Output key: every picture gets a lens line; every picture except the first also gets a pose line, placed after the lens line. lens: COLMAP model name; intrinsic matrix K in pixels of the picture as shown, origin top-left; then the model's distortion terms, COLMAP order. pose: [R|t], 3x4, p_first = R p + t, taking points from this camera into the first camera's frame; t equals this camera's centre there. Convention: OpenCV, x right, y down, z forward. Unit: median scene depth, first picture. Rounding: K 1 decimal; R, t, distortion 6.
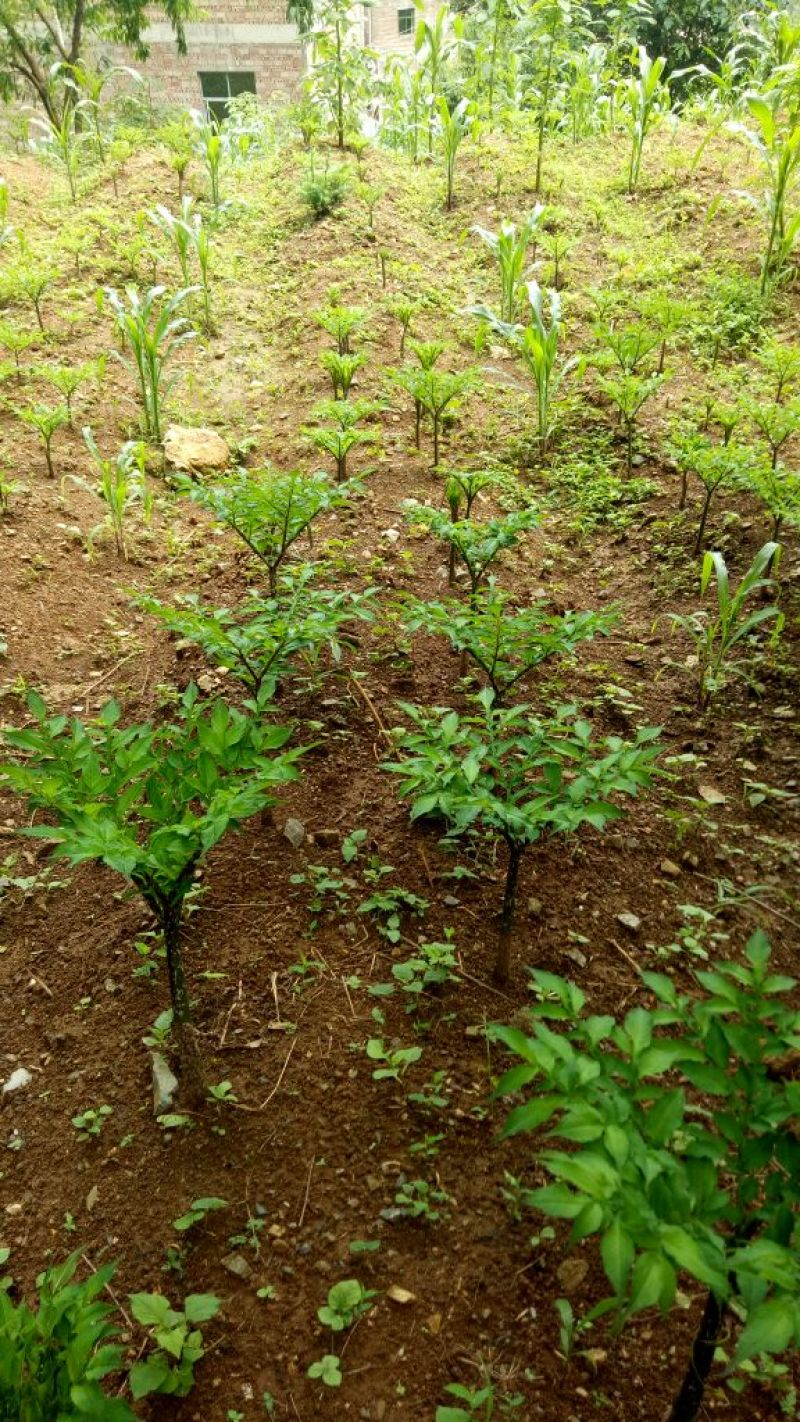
lens RADIAL K [[1078.6, 0, 401.3], [0, 1078.6, 714.4], [0, 0, 1]] dist [0.042260, -0.020198]
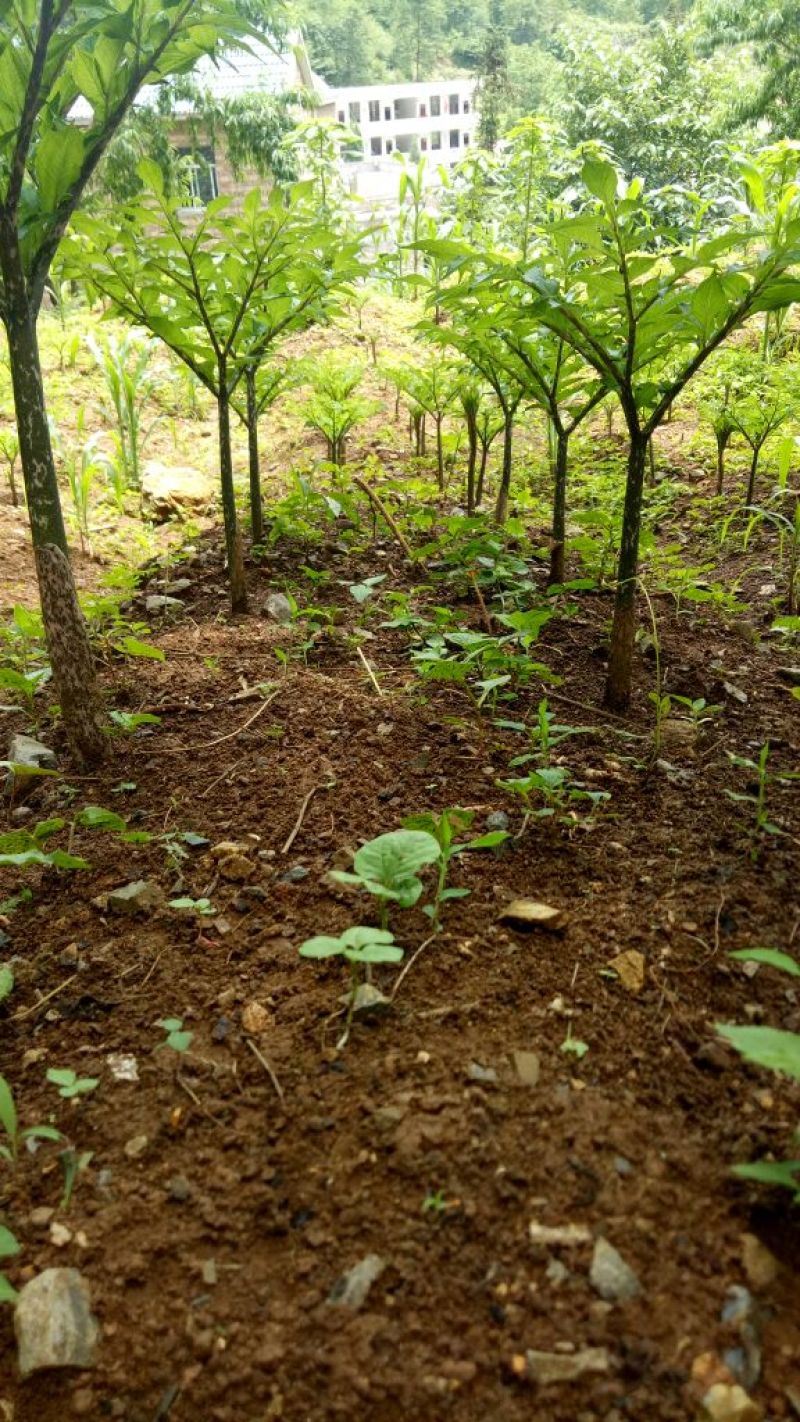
lens RADIAL K [[1078.6, 0, 398.5], [0, 1078.6, 712.2], [0, 0, 1]] dist [0.042260, -0.020198]
pose [[0.999445, -0.033197, 0.002705, -0.007651], [0.033121, 0.982000, -0.185953, 0.083486], [0.003516, 0.185939, 0.982555, 0.094054]]
